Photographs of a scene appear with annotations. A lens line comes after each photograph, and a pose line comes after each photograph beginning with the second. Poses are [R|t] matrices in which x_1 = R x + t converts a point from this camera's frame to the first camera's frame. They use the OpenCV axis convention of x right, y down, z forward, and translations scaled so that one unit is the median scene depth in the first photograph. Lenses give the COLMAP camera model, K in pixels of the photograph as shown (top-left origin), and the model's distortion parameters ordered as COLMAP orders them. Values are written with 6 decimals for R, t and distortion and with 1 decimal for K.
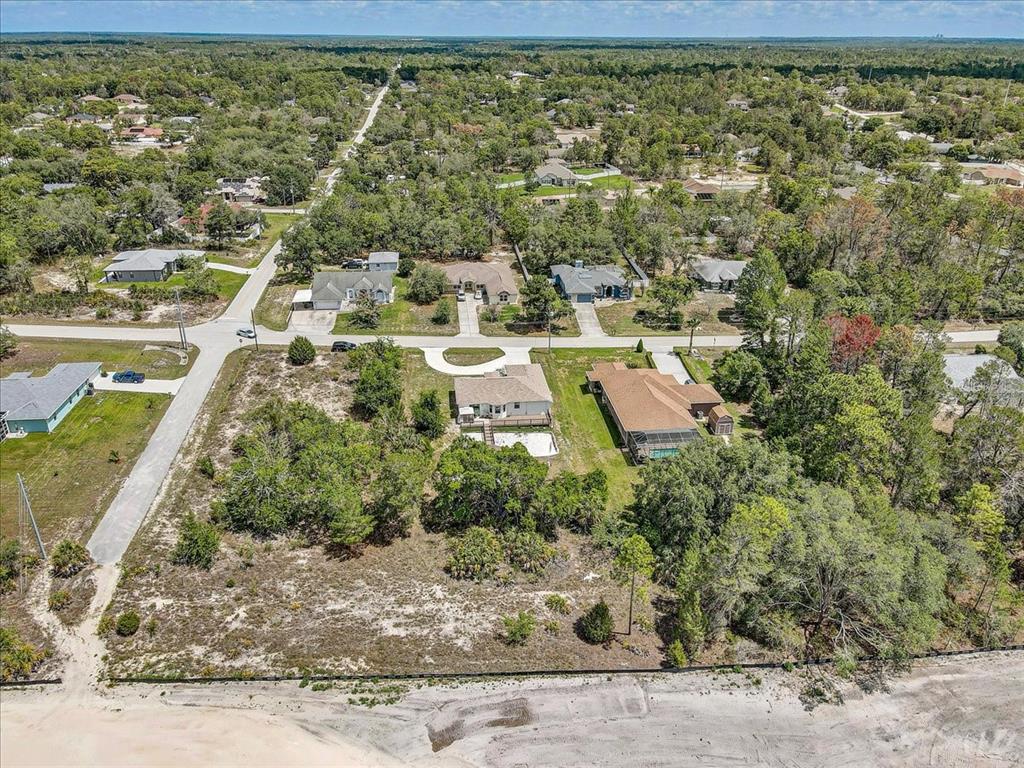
lens RADIAL K [[747.3, 0, 512.0], [0, 747.3, 384.0], [0, 0, 1]] dist [0.014025, 0.006495]
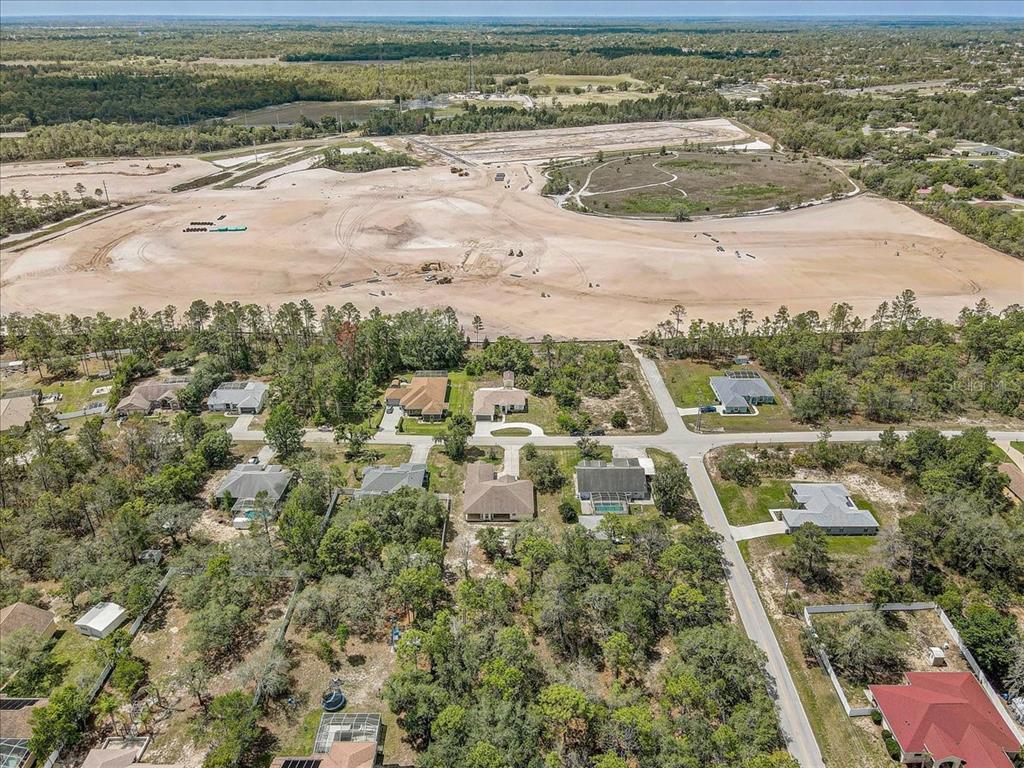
lens RADIAL K [[758.5, 0, 512.0], [0, 758.5, 384.0], [0, 0, 1]] dist [0.012274, 0.003002]
pose [[-0.994157, -0.059314, 0.090190, -0.193953], [0.033367, 0.625737, 0.779320, -1.353005], [-0.102660, 0.777776, -0.620101, 1.960054]]
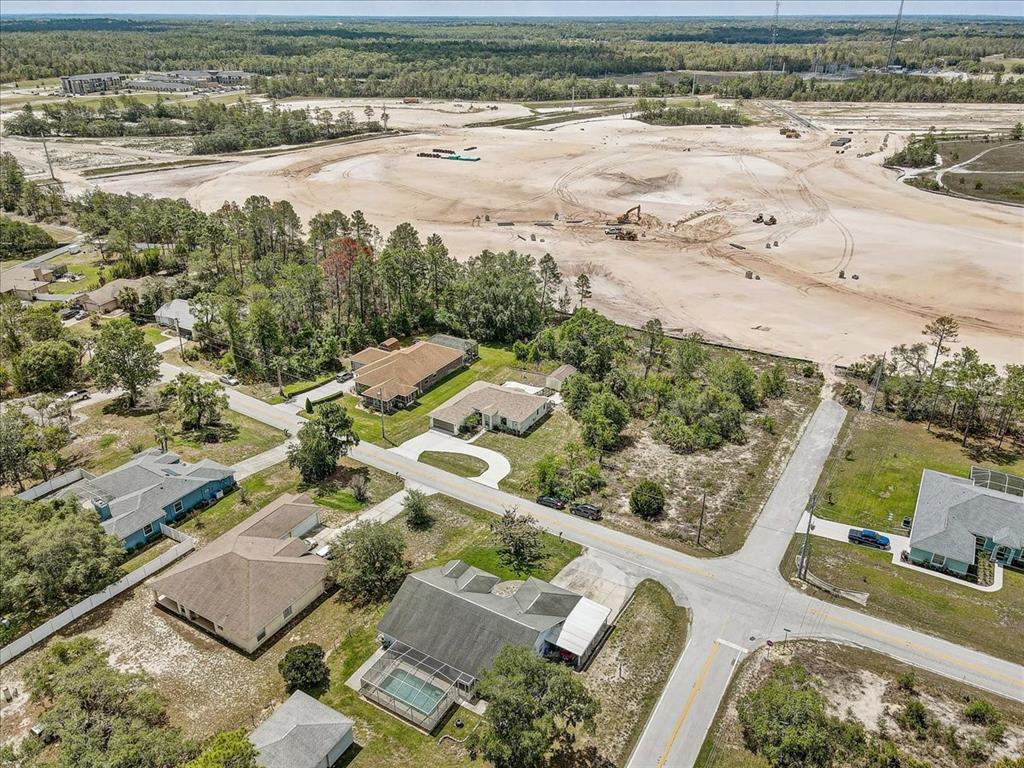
lens RADIAL K [[747.3, 0, 512.0], [0, 747.3, 384.0], [0, 0, 1]] dist [0.014025, 0.006495]
pose [[-0.797079, -0.281024, 0.534500, -0.544133], [0.247533, 0.655290, 0.713669, -0.699086], [-0.550810, 0.701157, -0.452755, 1.336039]]
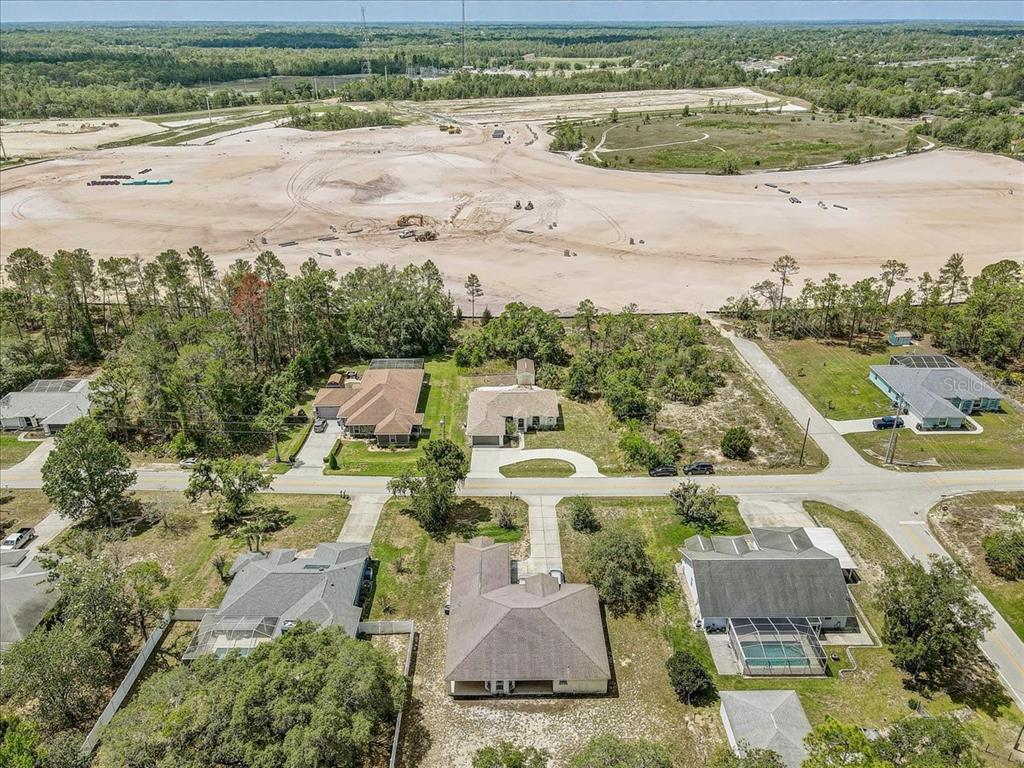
lens RADIAL K [[747.3, 0, 512.0], [0, 747.3, 384.0], [0, 0, 1]] dist [0.014025, 0.006495]
pose [[-0.995136, -0.053586, 0.082660, -0.089959], [0.031189, 0.624557, 0.780356, -0.767368], [-0.093442, 0.779138, -0.619848, 1.502347]]
